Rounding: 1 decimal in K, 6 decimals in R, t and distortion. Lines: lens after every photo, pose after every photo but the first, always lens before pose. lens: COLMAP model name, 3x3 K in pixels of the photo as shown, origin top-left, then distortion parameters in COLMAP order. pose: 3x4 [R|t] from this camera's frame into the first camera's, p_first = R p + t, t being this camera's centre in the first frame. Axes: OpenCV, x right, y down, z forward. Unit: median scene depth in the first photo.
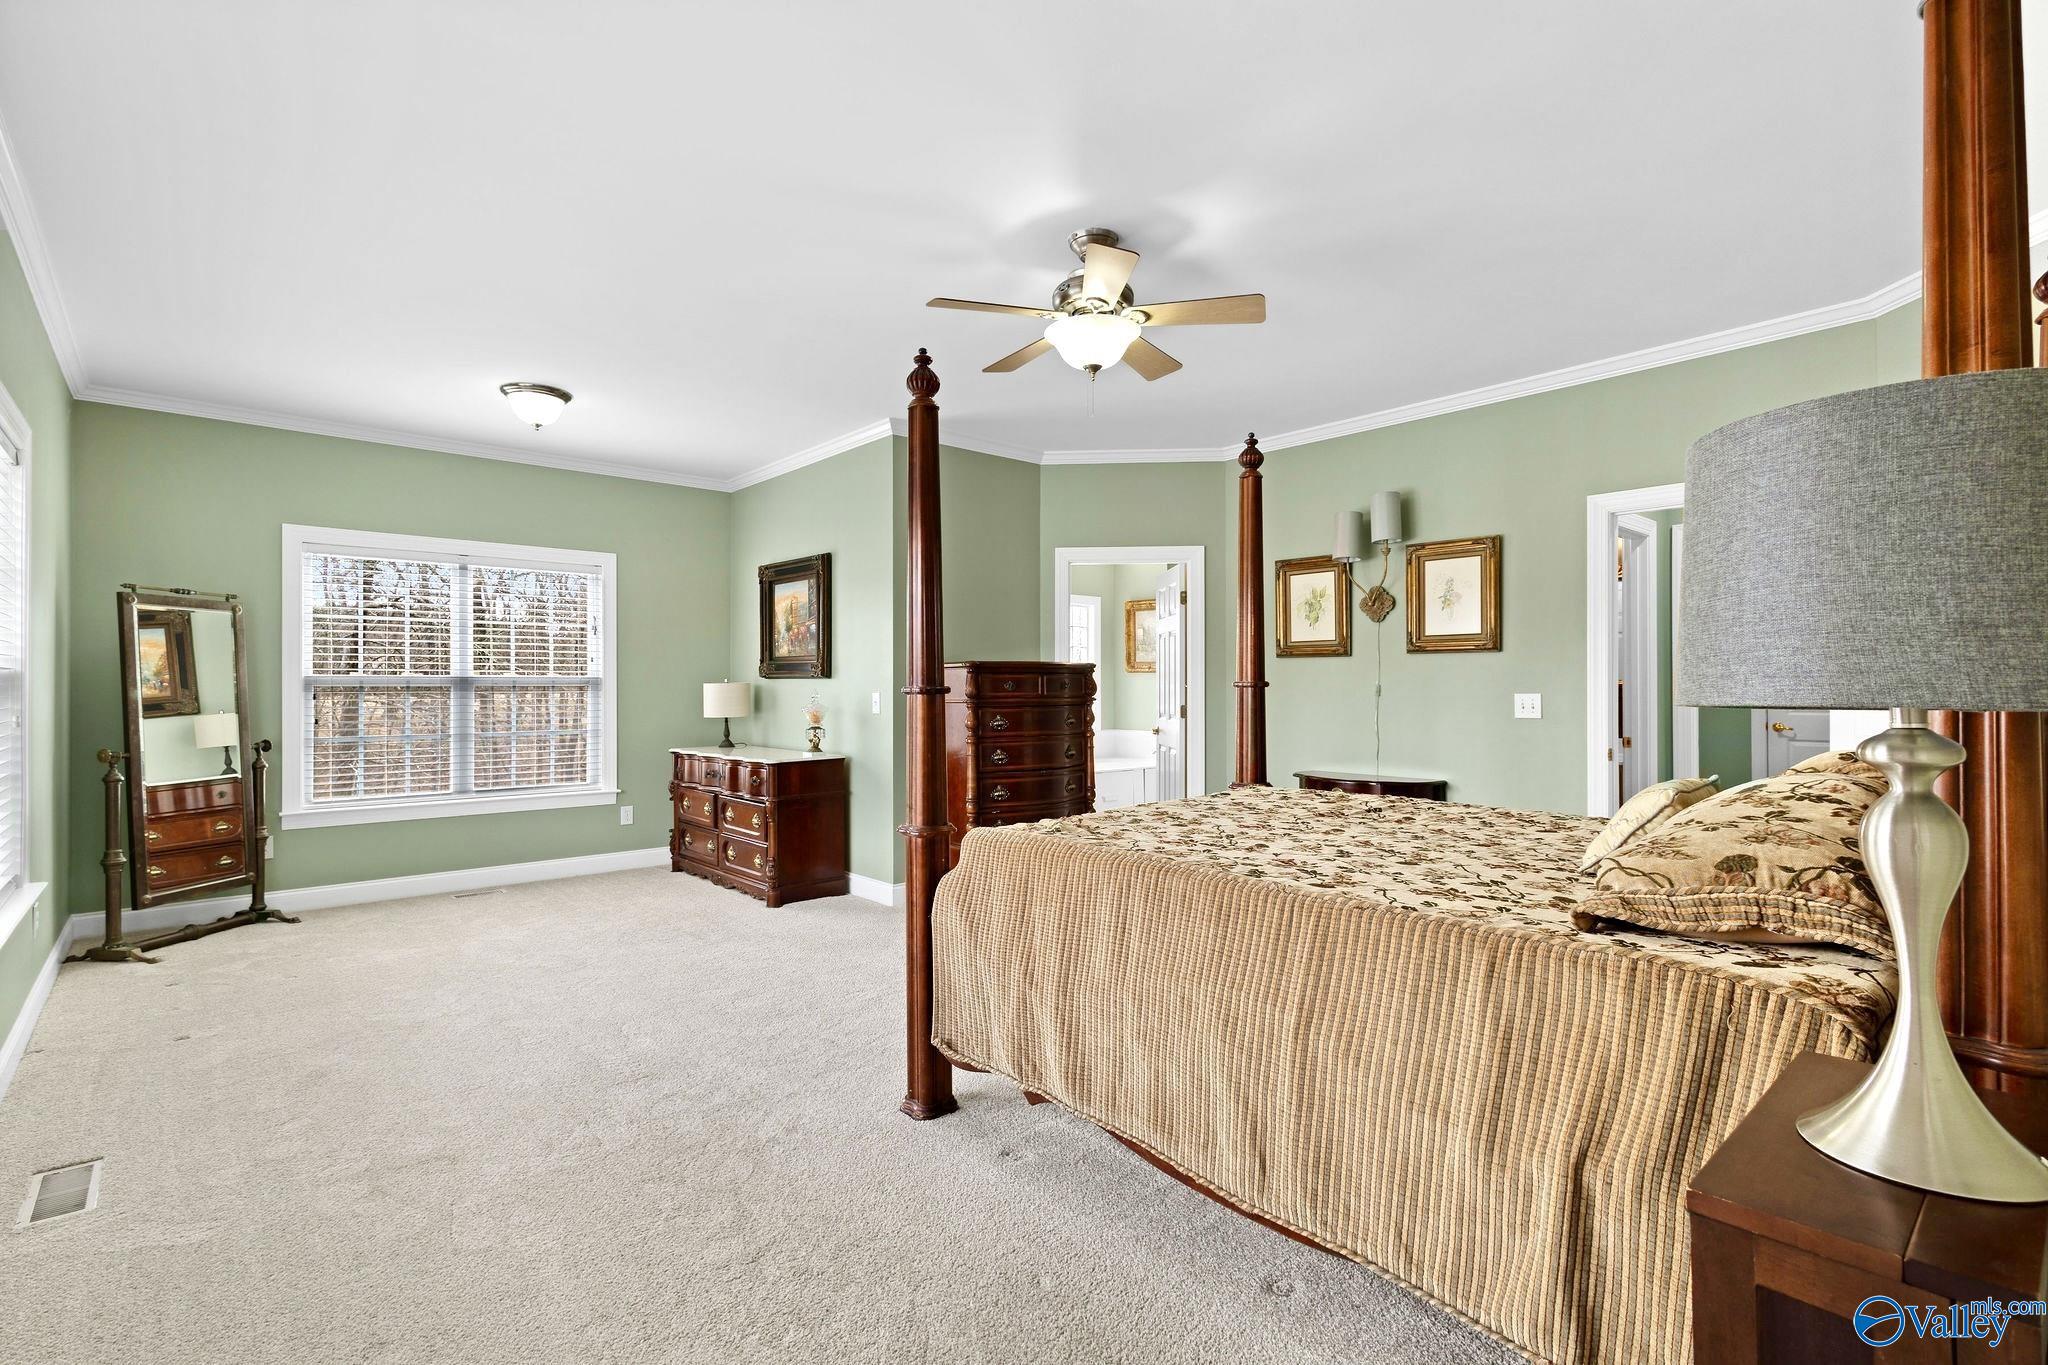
lens RADIAL K [[955.8, 0, 1027.8], [0, 955.8, 686.0], [0, 0, 1]] dist [0.014091, 0.000201]
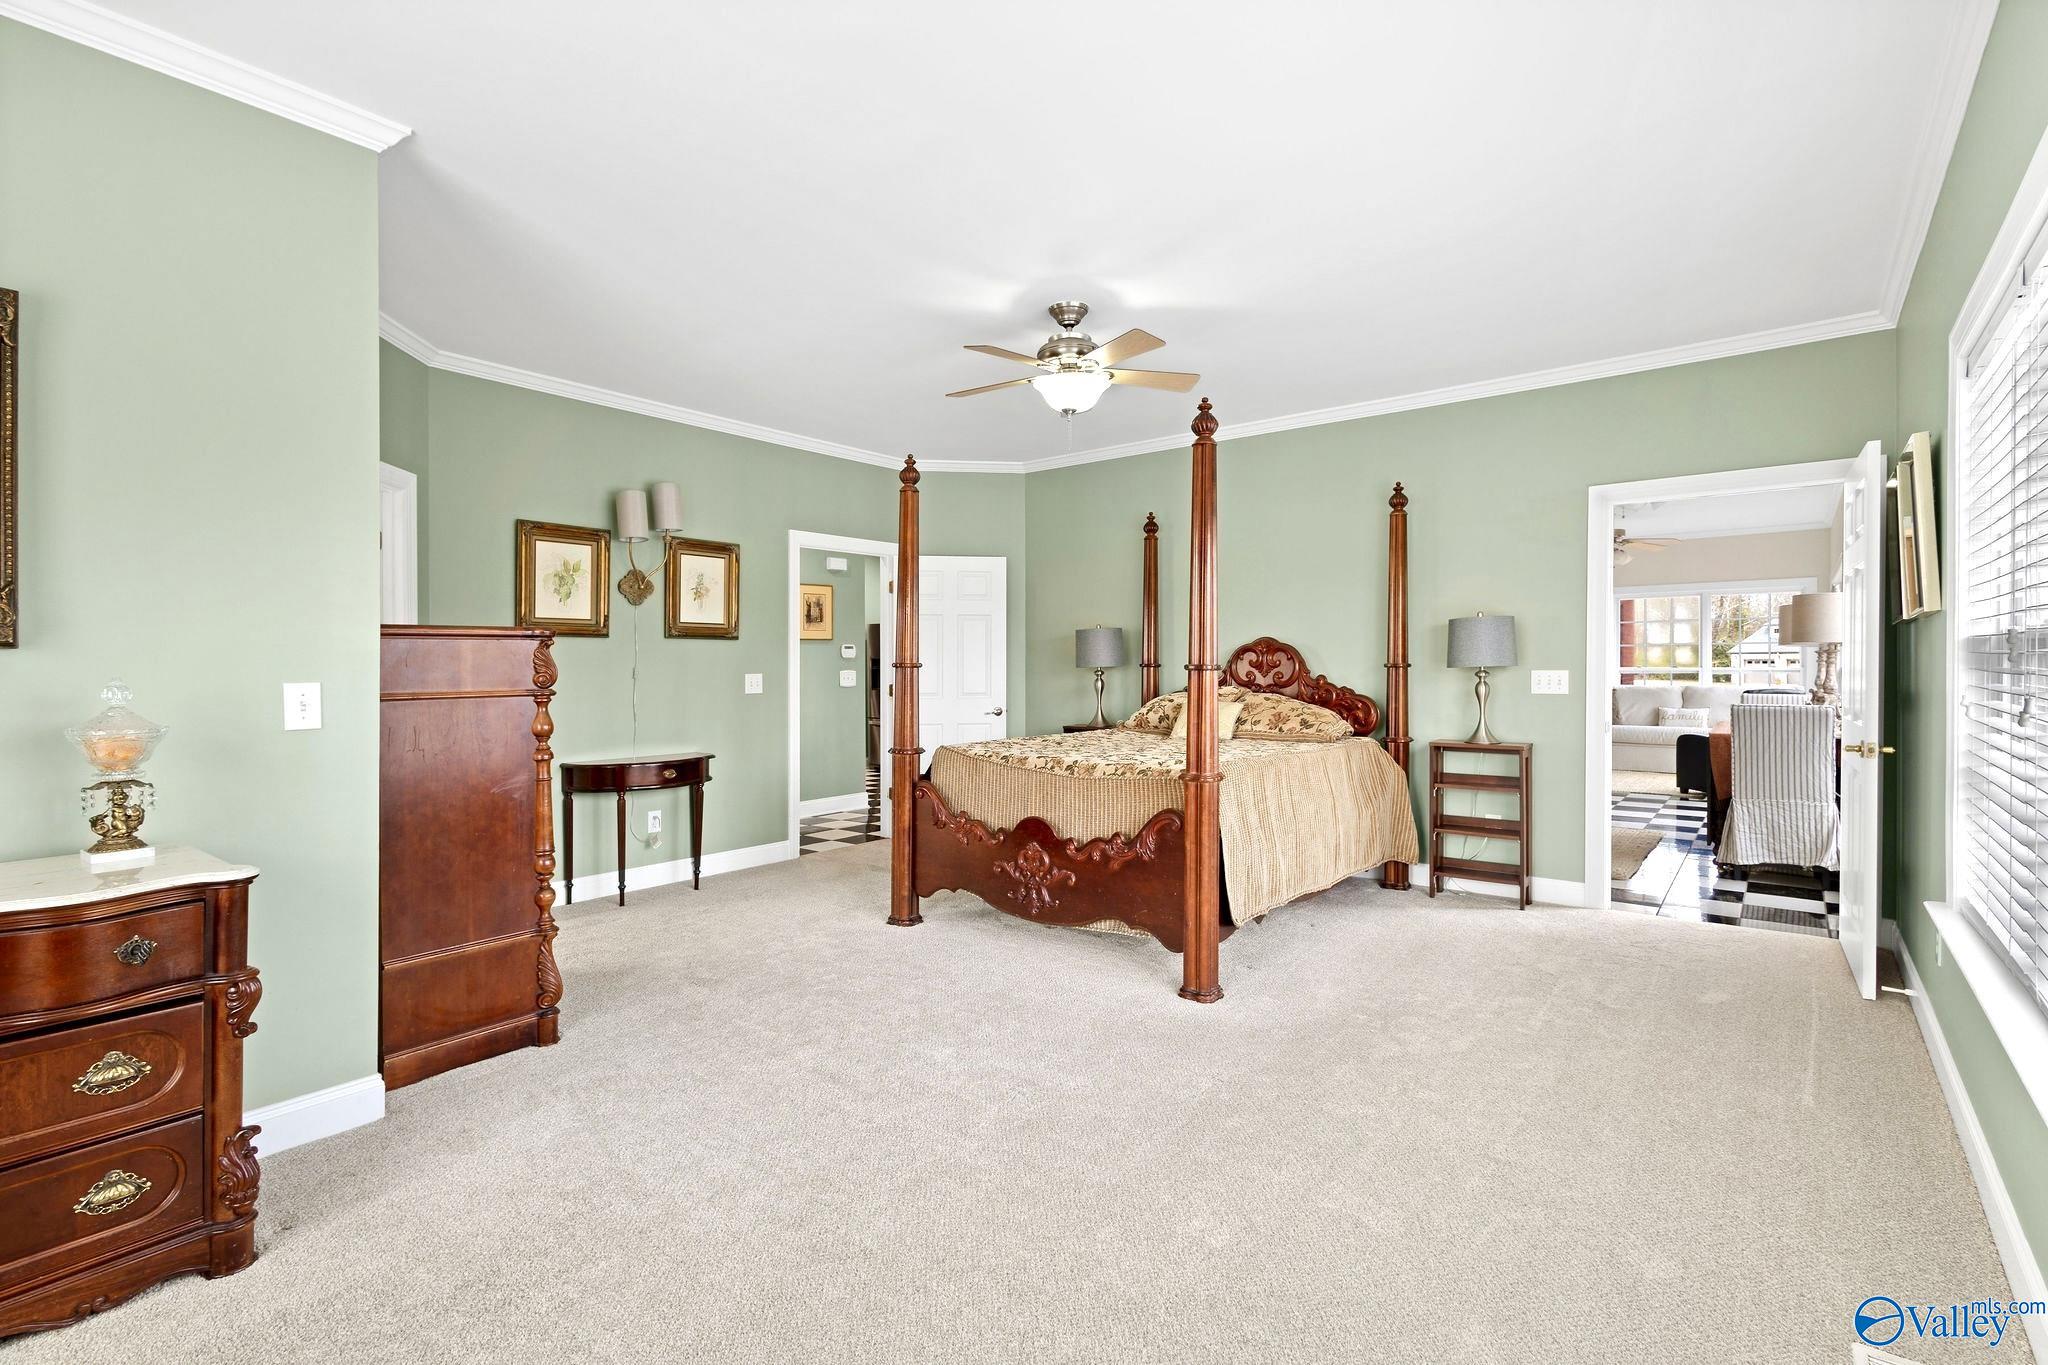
lens RADIAL K [[957.7, 0, 1025.5], [0, 957.7, 664.3], [0, 0, 1]] dist [-0.000593, -0.000073]
pose [[-0.179790, 0.003339, 0.983699, -0.720065], [0.003950, 0.999989, -0.002672, -0.000252], [-0.983697, 0.003405, -0.179801, 0.805257]]
